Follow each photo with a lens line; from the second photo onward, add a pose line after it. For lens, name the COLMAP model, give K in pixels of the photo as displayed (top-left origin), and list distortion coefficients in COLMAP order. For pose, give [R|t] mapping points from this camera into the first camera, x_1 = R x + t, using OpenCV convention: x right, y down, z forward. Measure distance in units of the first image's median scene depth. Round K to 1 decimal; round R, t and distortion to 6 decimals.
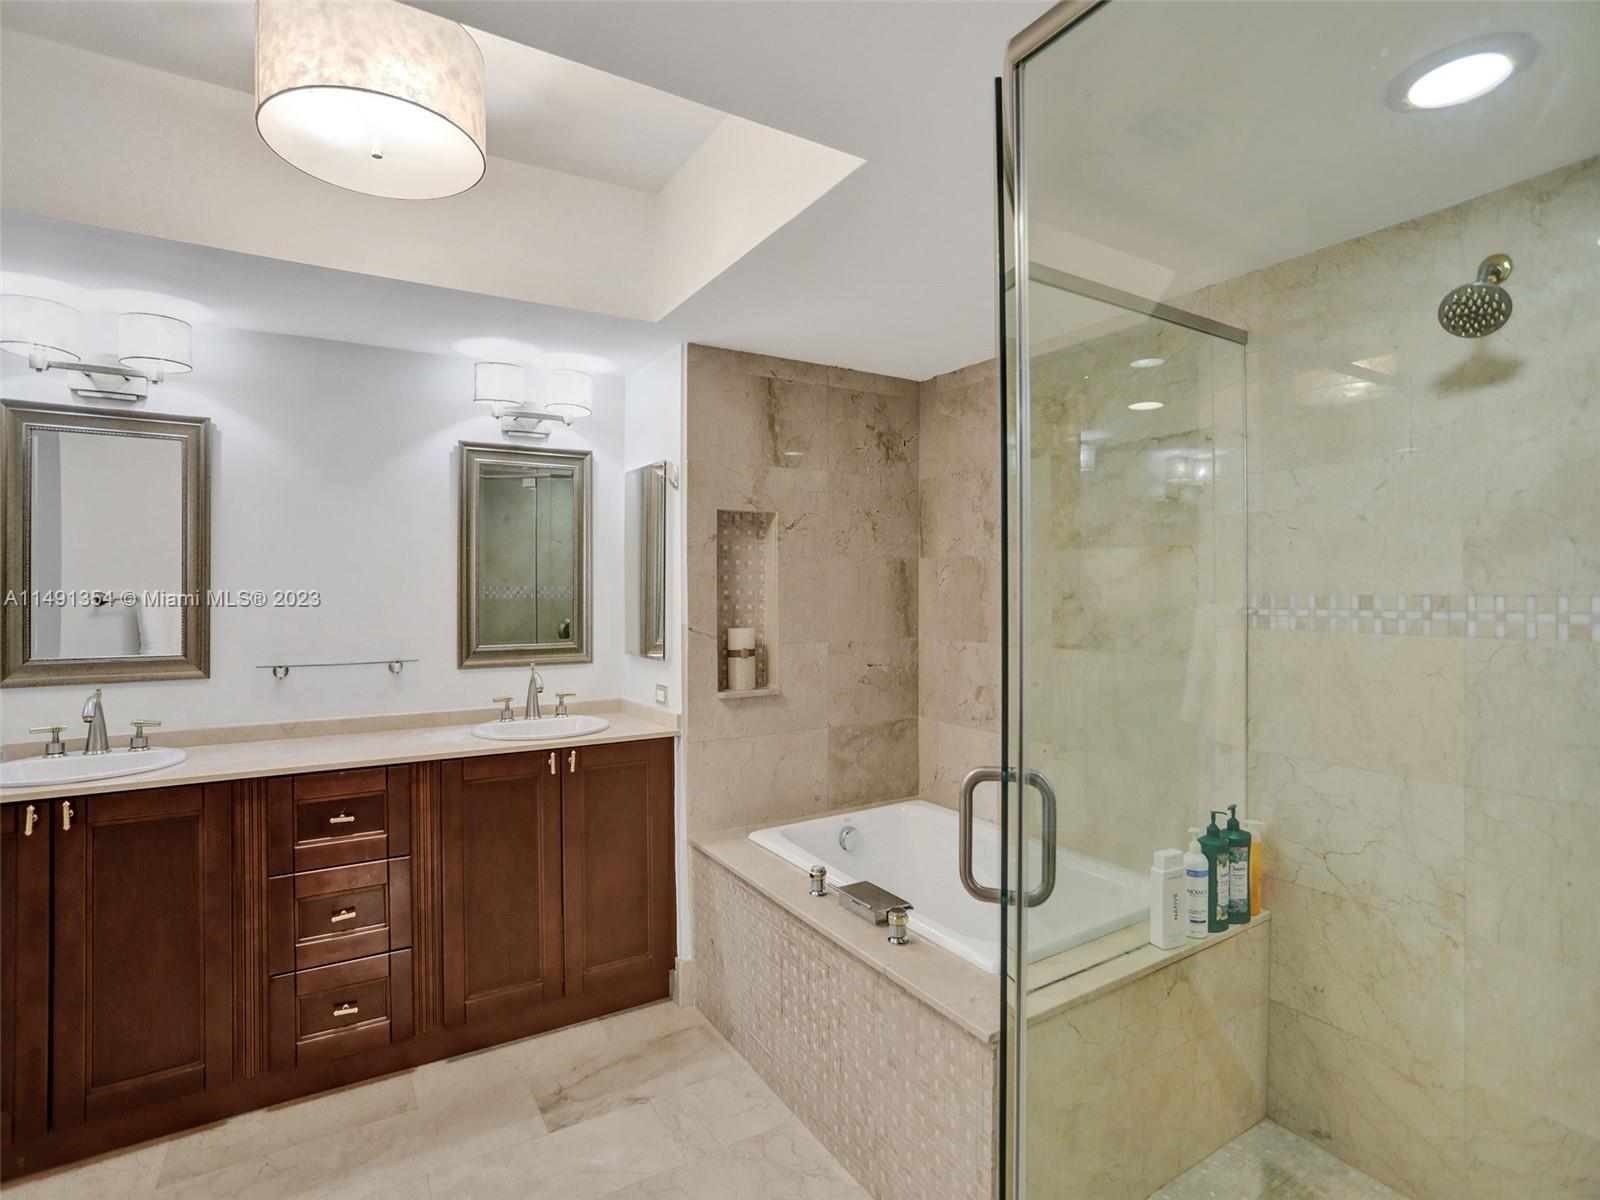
lens RADIAL K [[793.4, 0, 801.4], [0, 793.4, 579.8], [0, 0, 1]] dist [-0.023704, 0.000232]
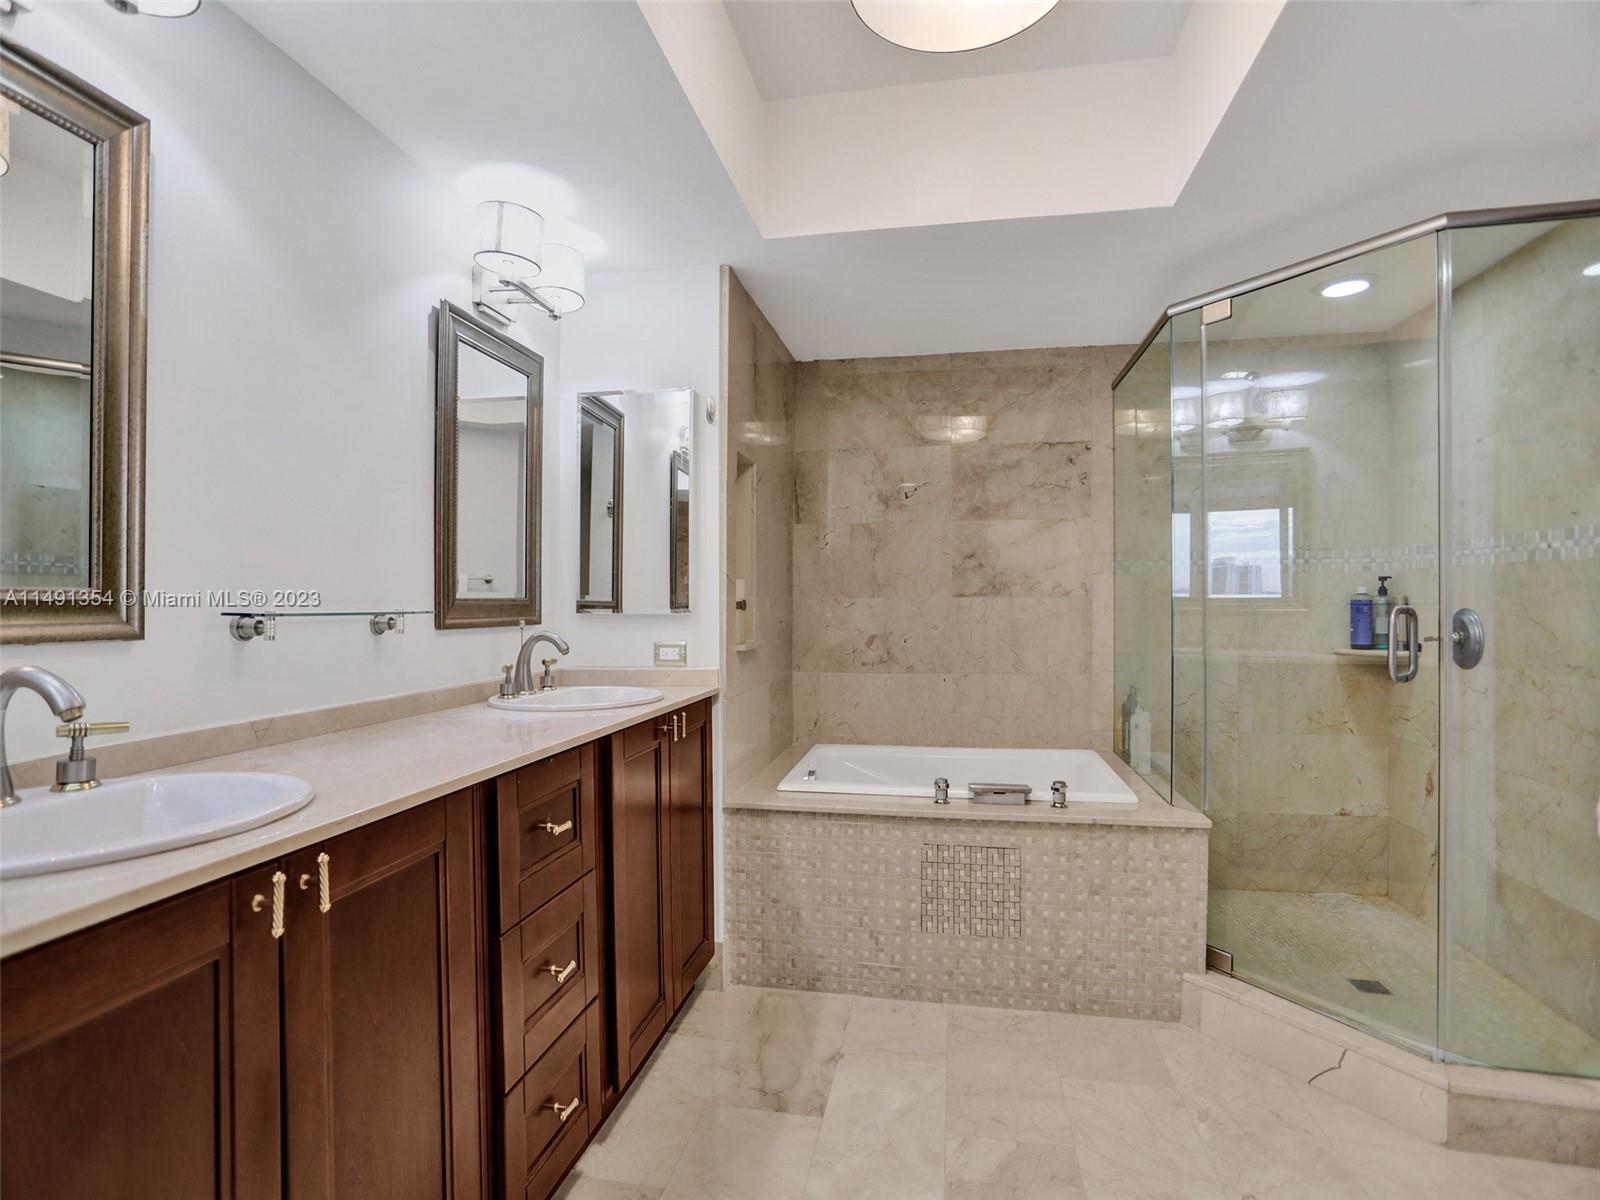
lens RADIAL K [[791.8, 0, 813.3], [0, 791.8, 591.1], [0, 0, 1]] dist [-0.036553, 0.000592]
pose [[0.669788, 0.010451, 0.742478, -0.818834], [-0.005968, 0.999944, -0.008692, 0.094389], [-0.742528, 0.001391, 0.669814, 0.337848]]
